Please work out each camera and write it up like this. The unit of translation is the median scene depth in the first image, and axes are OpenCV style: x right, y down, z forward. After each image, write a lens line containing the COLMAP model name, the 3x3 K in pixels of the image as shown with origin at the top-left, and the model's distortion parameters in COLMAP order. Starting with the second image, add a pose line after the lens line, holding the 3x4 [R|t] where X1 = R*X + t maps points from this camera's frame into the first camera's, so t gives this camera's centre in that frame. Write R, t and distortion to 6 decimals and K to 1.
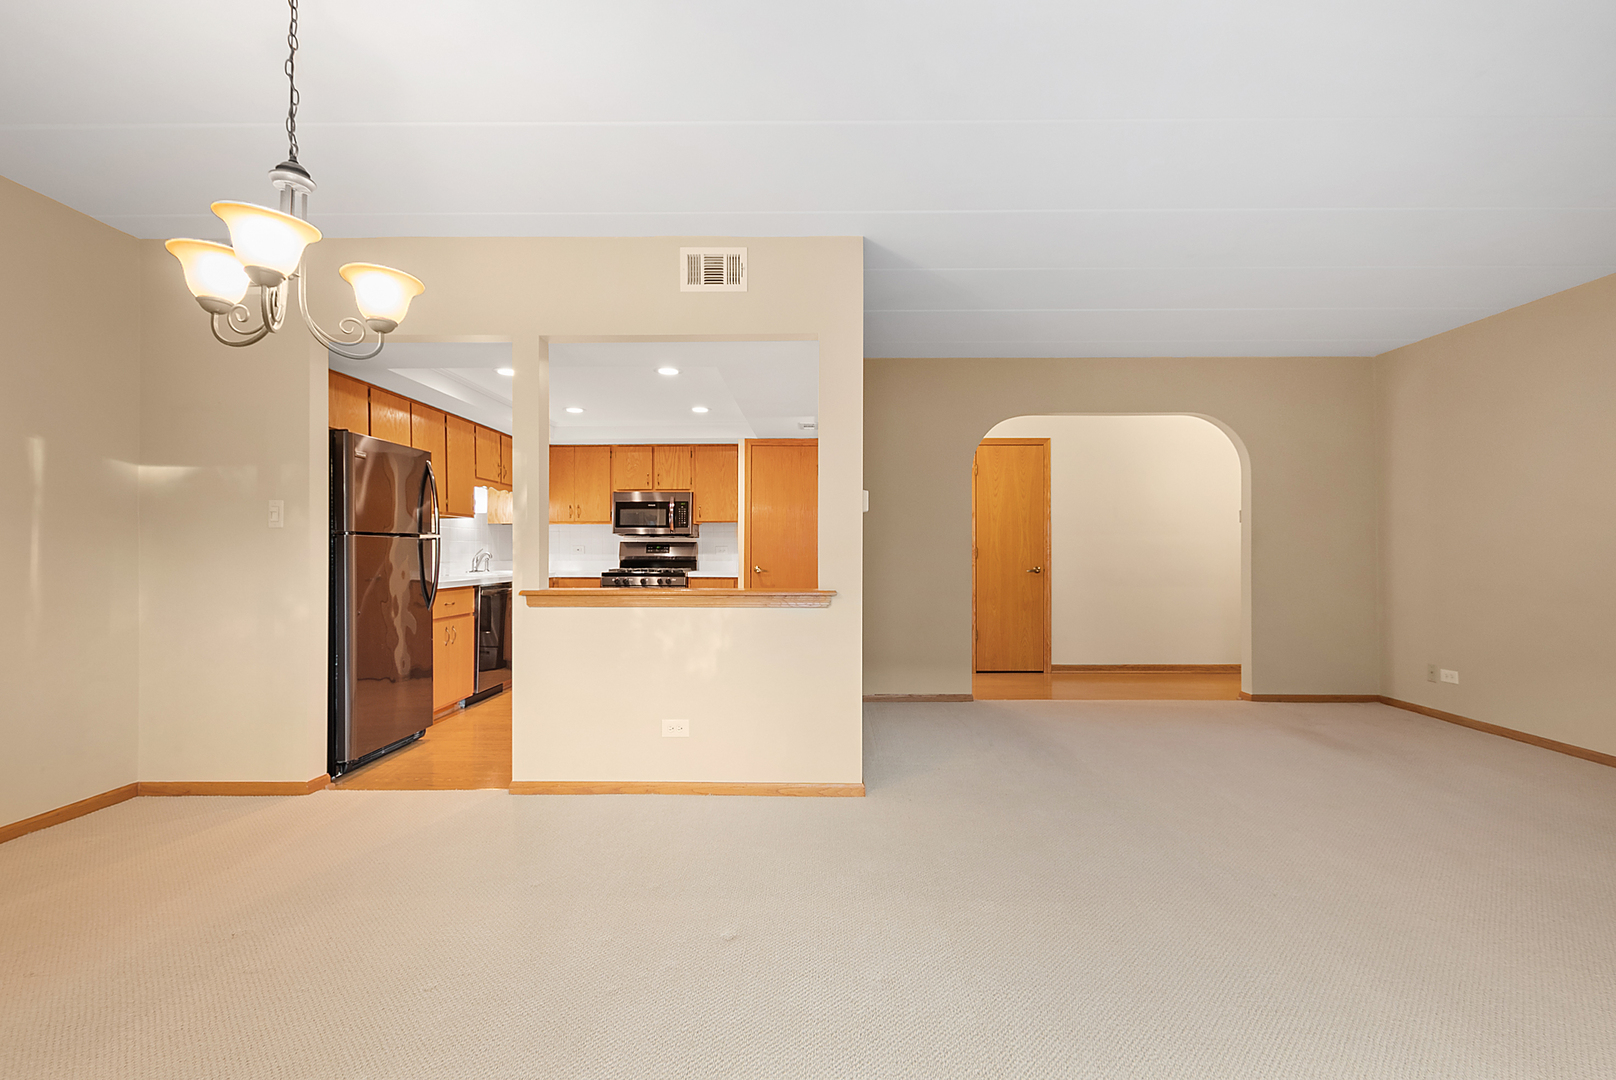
lens RADIAL K [[708.5, 0, 808.0], [0, 708.5, 540.0], [0, 0, 1]] dist [0.013330, 0.000131]
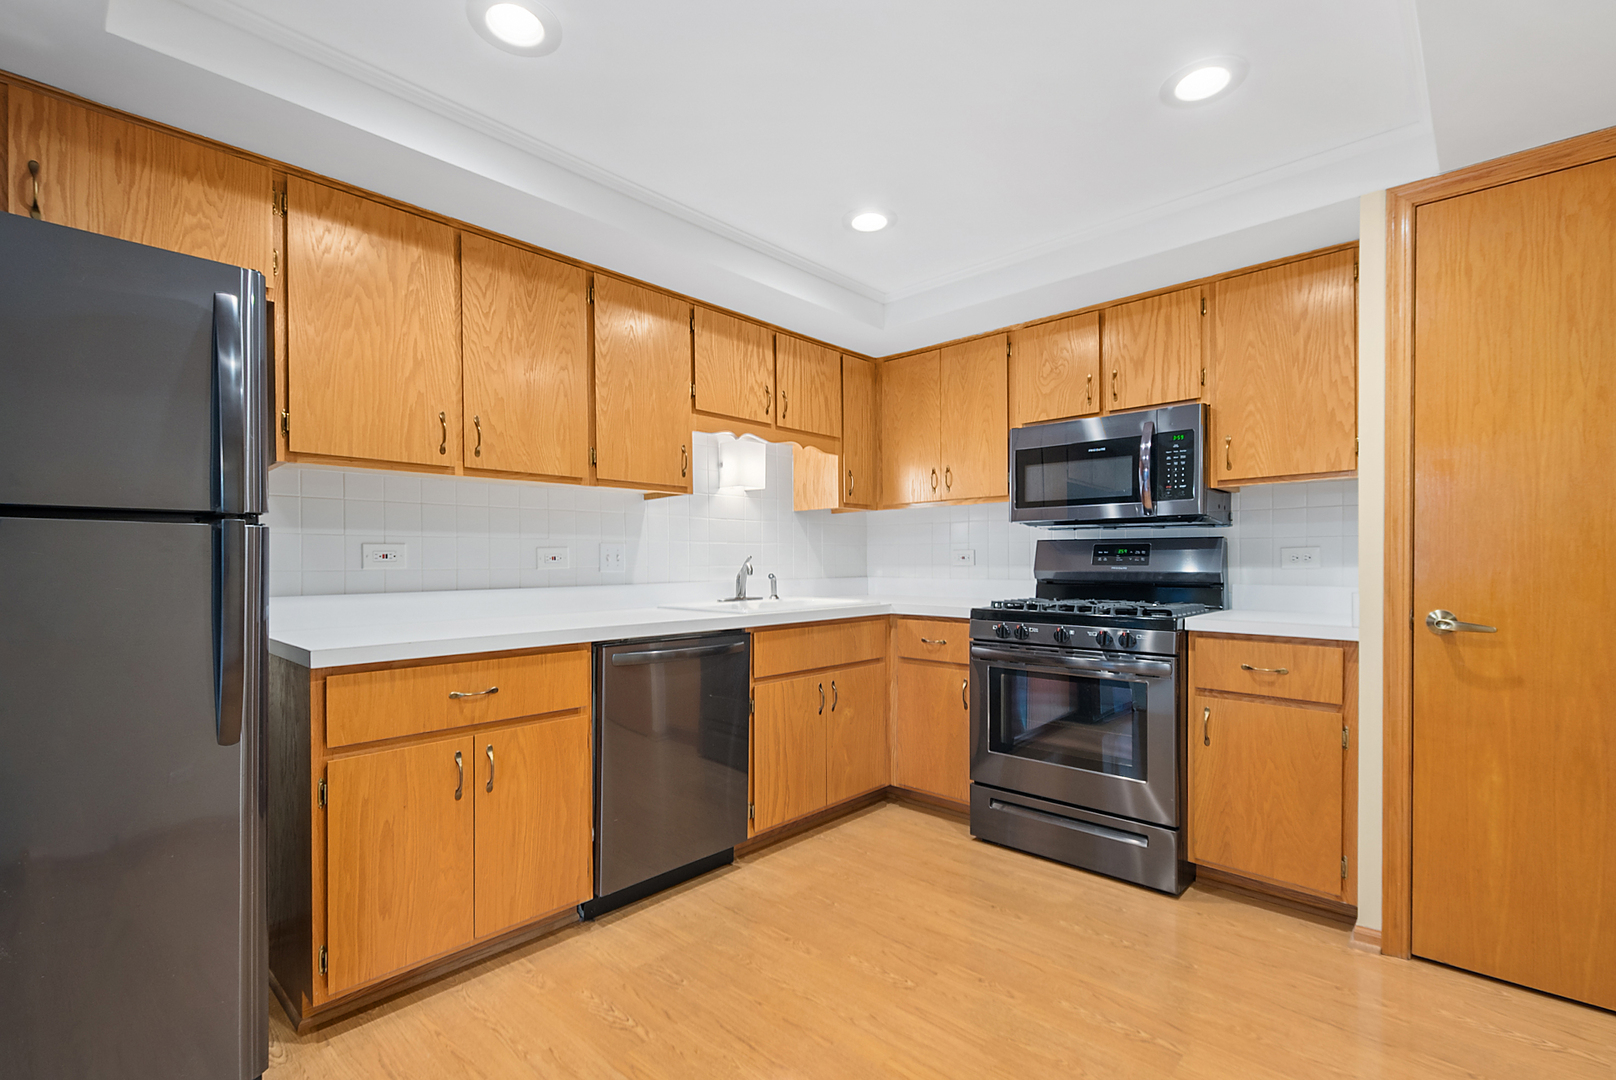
lens RADIAL K [[725.2, 0, 807.2], [0, 725.2, 561.3], [0, 0, 1]] dist [0.004516, 0.000092]
pose [[0.744352, -0.001672, -0.667785, -0.069460], [0.013233, 0.999837, 0.012247, 0.009592], [0.667656, -0.017953, 0.744253, 0.631028]]
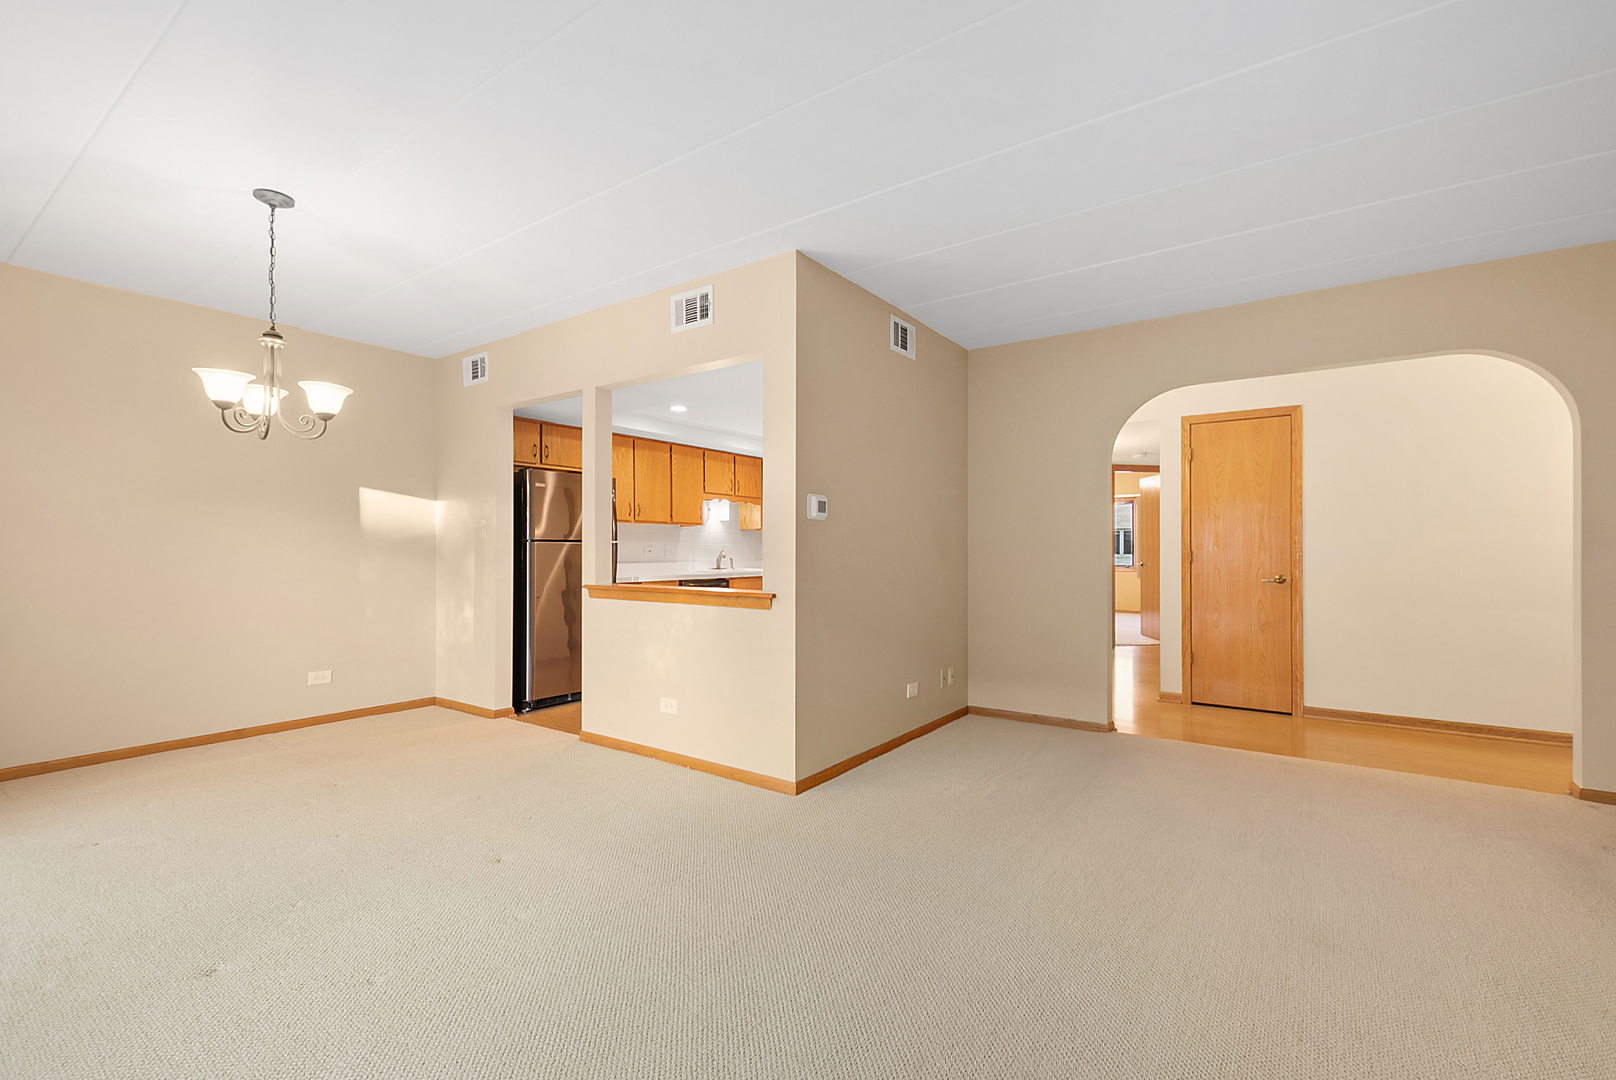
lens RADIAL K [[710.2, 0, 808.0], [0, 710.2, 540.0], [0, 0, 1]] dist [0.003504, 0.000310]
pose [[0.824463, -0.006347, -0.565881, 0.348708], [0.006658, 0.999977, -0.001515, -0.003229], [0.565877, -0.002518, 0.824486, 0.083427]]
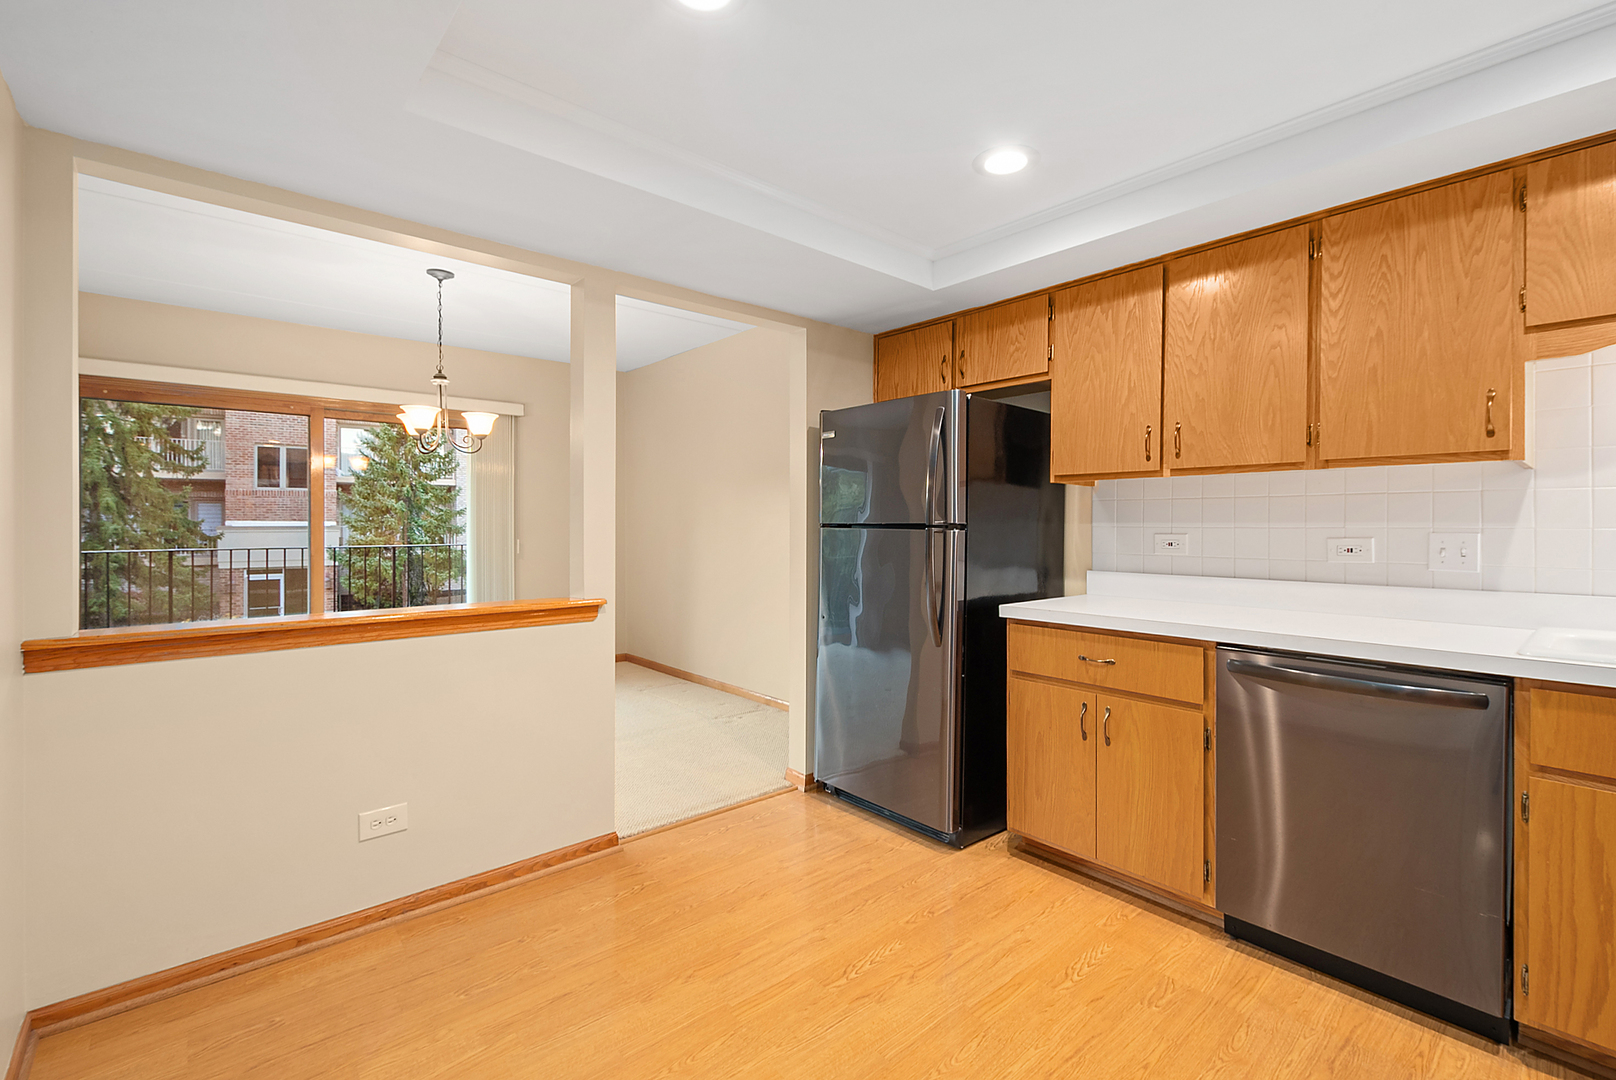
lens RADIAL K [[713.6, 0, 827.6], [0, 713.6, 522.4], [0, 0, 1]] dist [0.013651, -0.006169]
pose [[-0.734424, -0.001908, -0.678688, -0.020922], [0.008832, 0.999885, -0.012368, -0.001525], [0.678633, -0.015077, -0.734323, 0.951838]]
